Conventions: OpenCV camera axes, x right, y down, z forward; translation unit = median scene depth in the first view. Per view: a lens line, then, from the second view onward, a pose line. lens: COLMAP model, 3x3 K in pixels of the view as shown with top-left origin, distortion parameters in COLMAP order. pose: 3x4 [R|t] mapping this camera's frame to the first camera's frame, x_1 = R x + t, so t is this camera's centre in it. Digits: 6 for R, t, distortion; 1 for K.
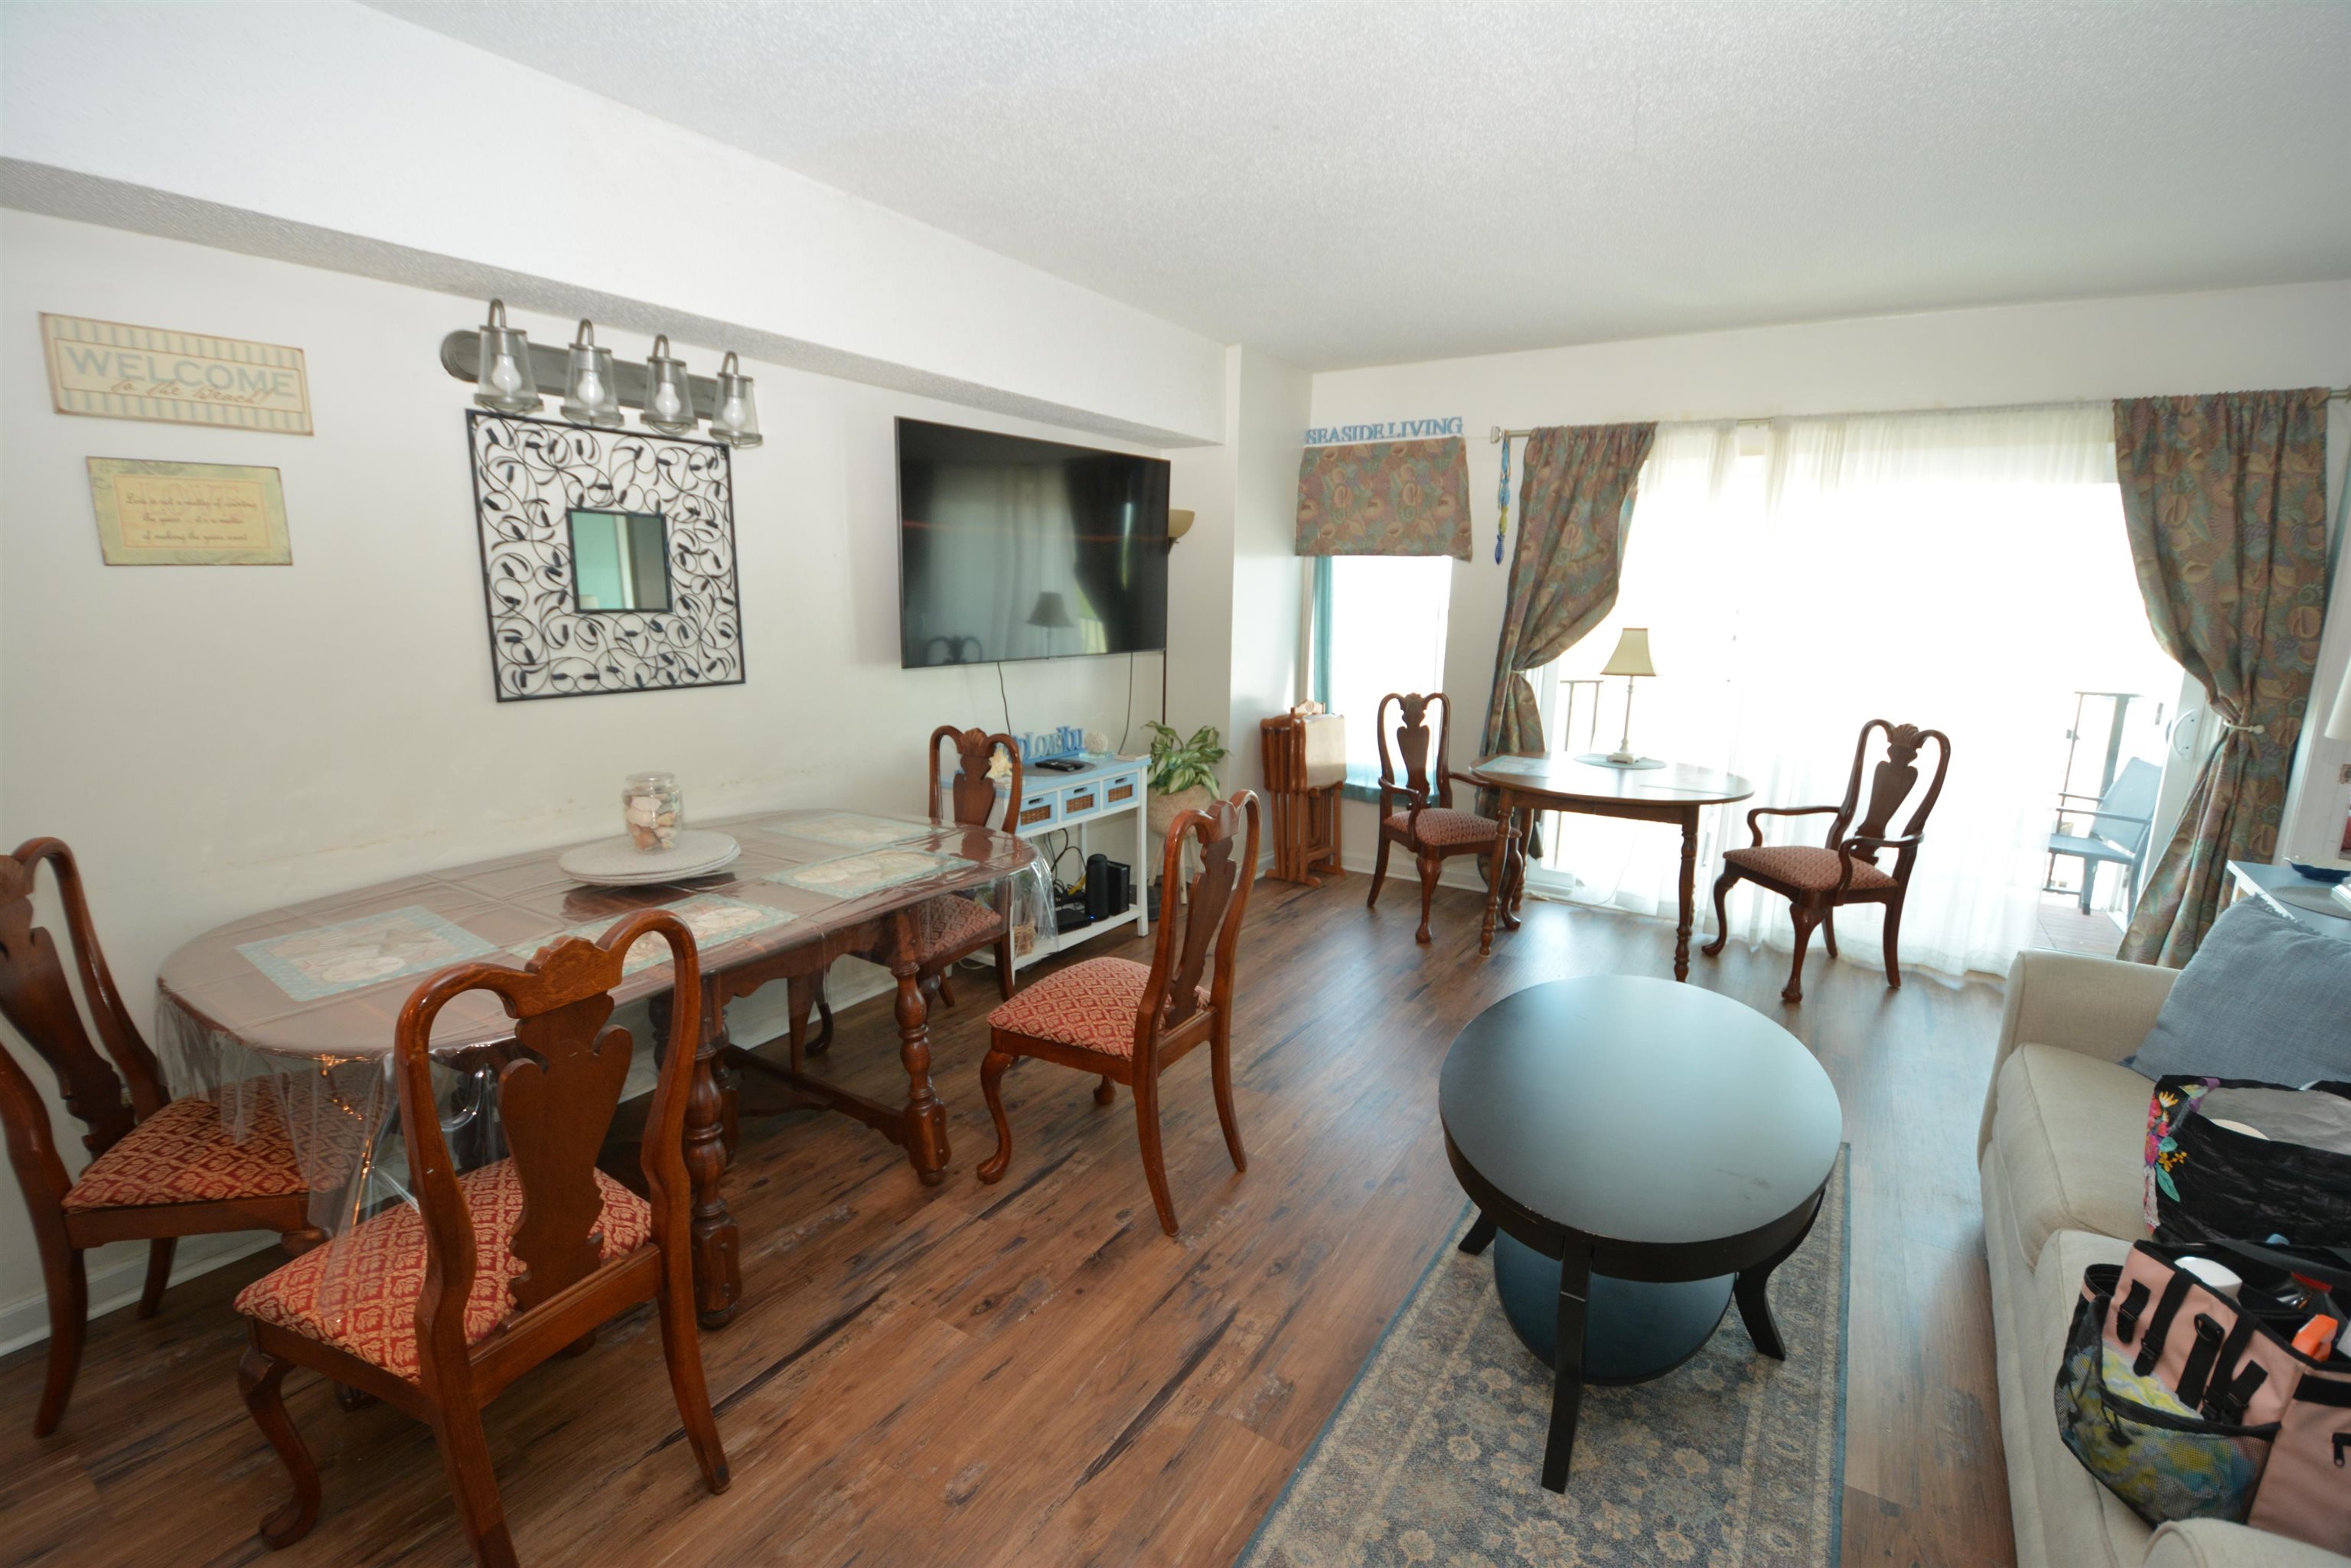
lens RADIAL K [[1034.7, 0, 1168.6], [0, 1034.7, 800.9], [0, 0, 1]] dist [0.011677, -0.019350]
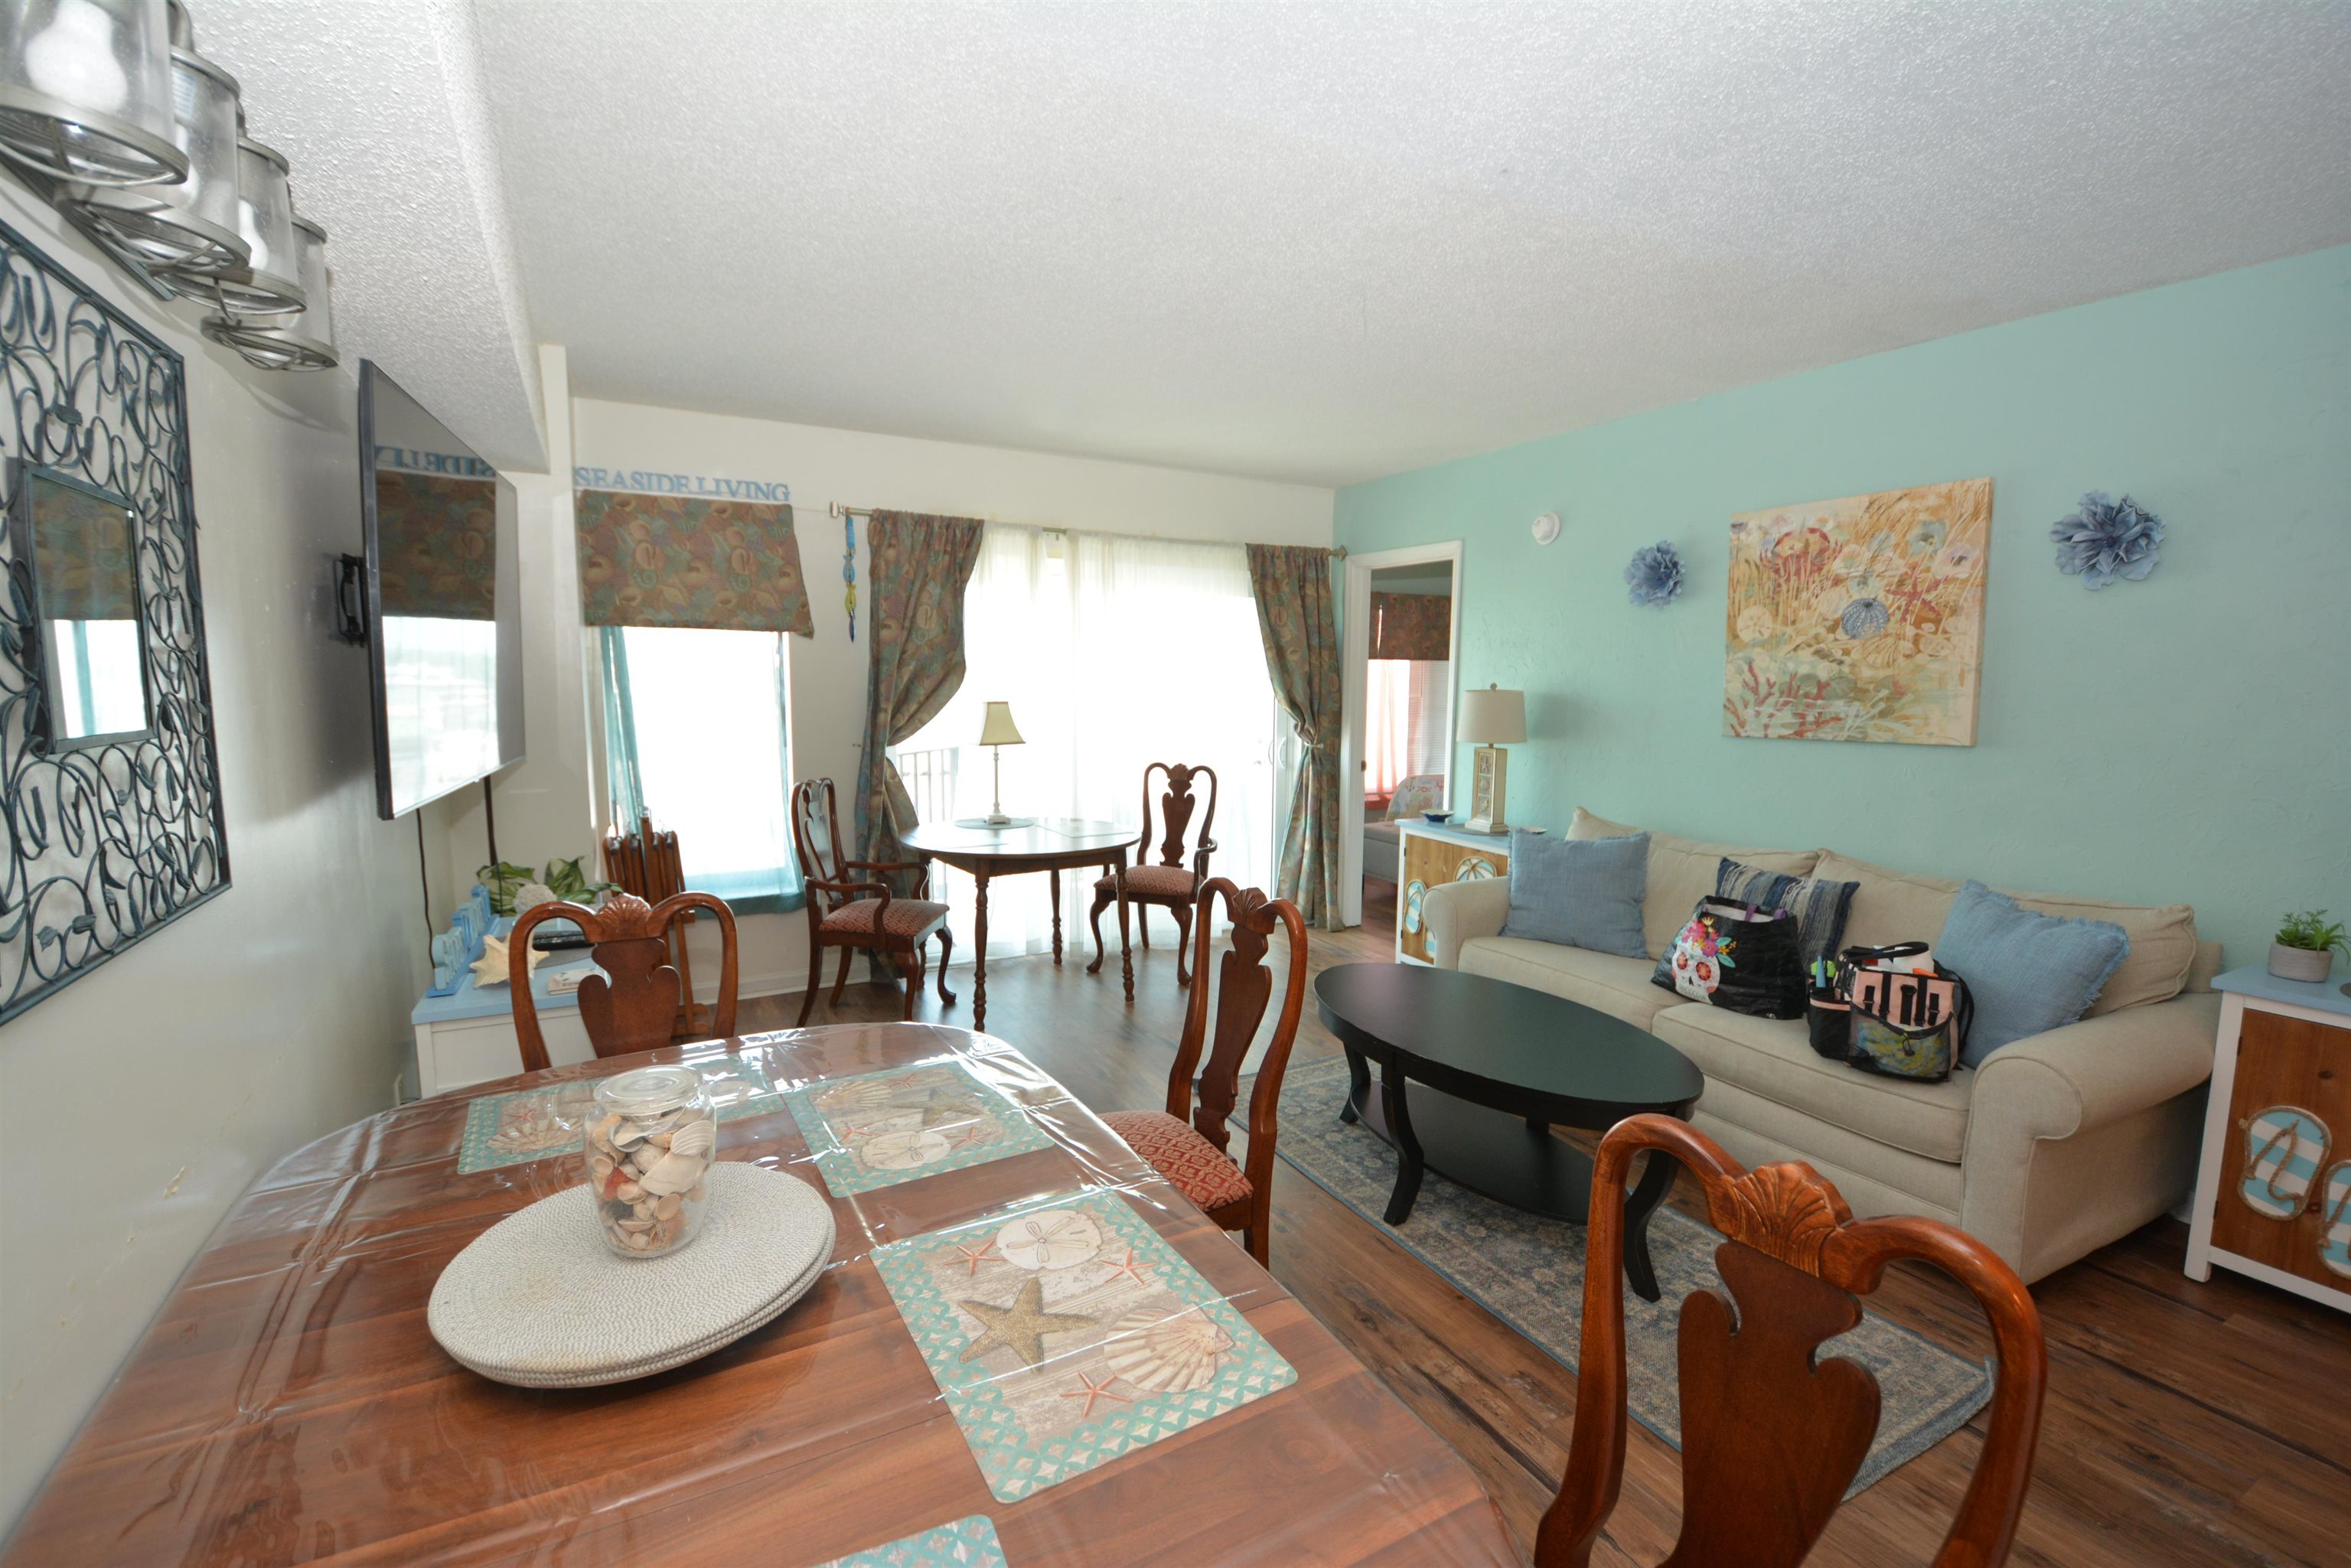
lens RADIAL K [[1034.7, 0, 1177.0], [0, 1034.7, 799.0], [0, 0, 1]] dist [0.011677, -0.019350]
pose [[0.469494, -0.116204, 0.875256, -0.486170], [0.178564, 0.983314, 0.034768, -0.076242], [-0.864691, 0.139966, 0.482409, 0.350430]]
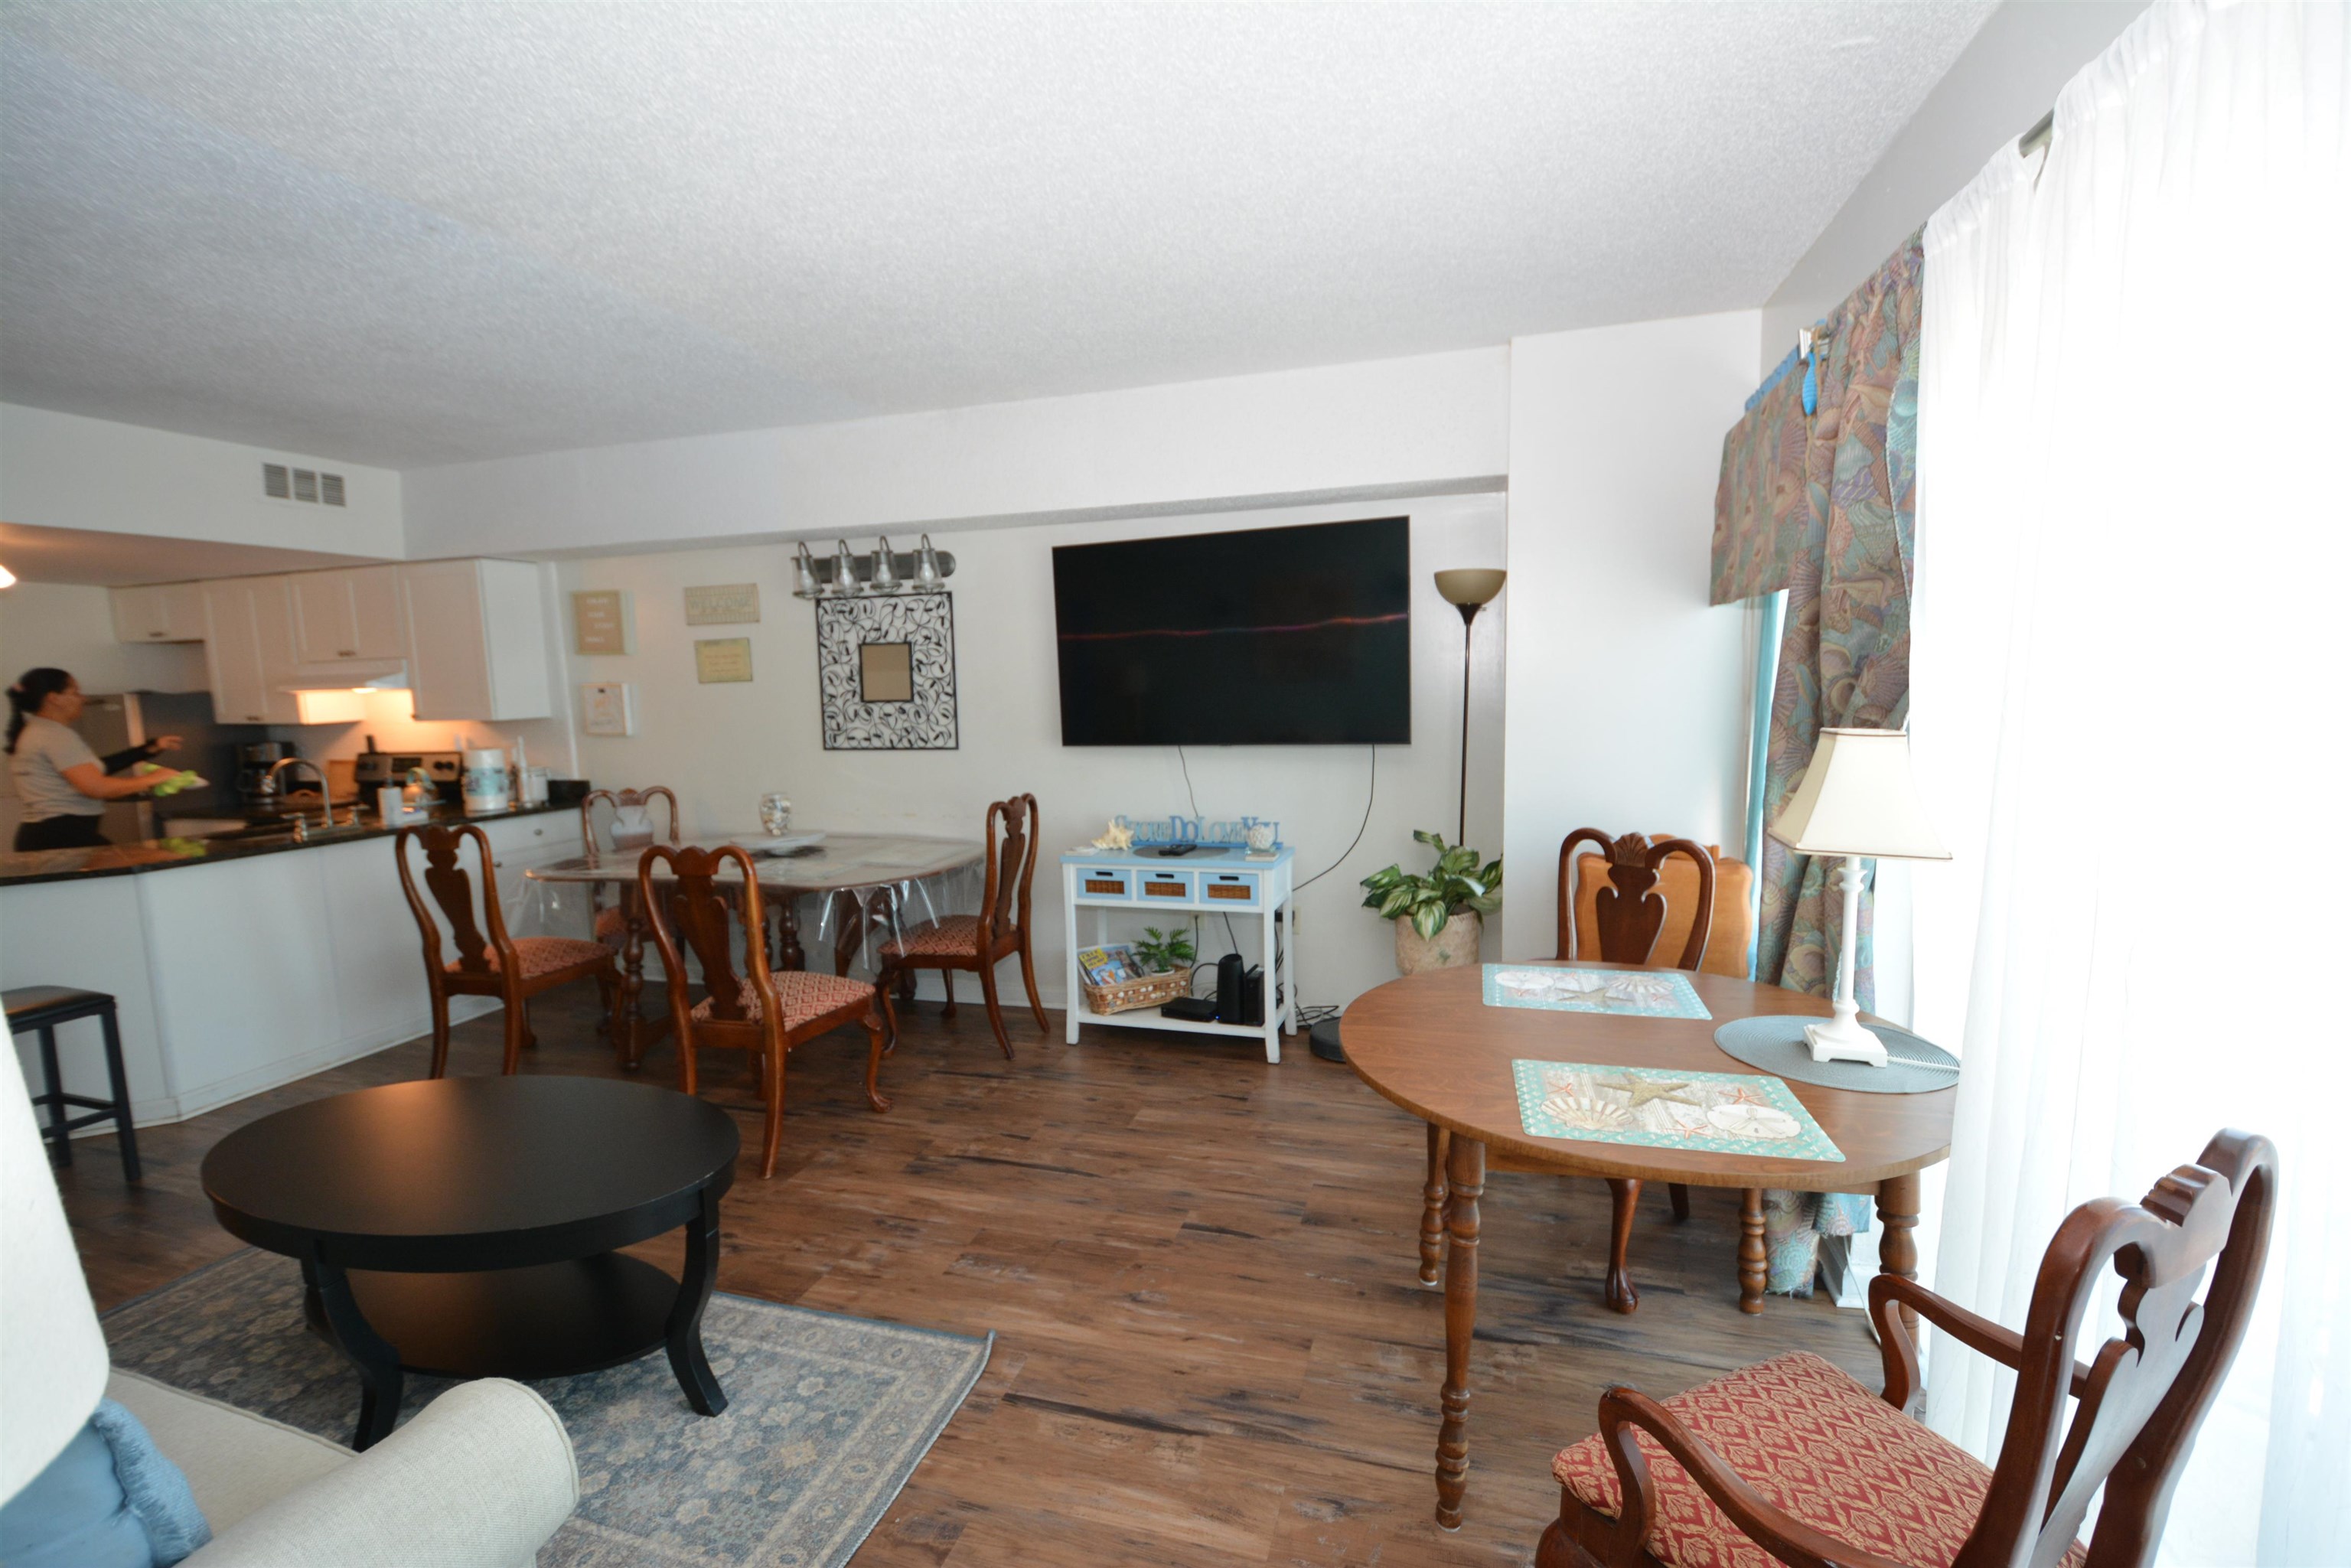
lens RADIAL K [[1034.7, 0, 1166.6], [0, 1034.7, 786.4], [0, 0, 1]] dist [0.011677, -0.019350]
pose [[0.275527, 0.079559, -0.957995, 0.870703], [-0.164163, 0.985824, 0.034655, -0.130466], [0.947172, 0.147719, 0.284682, 0.706544]]
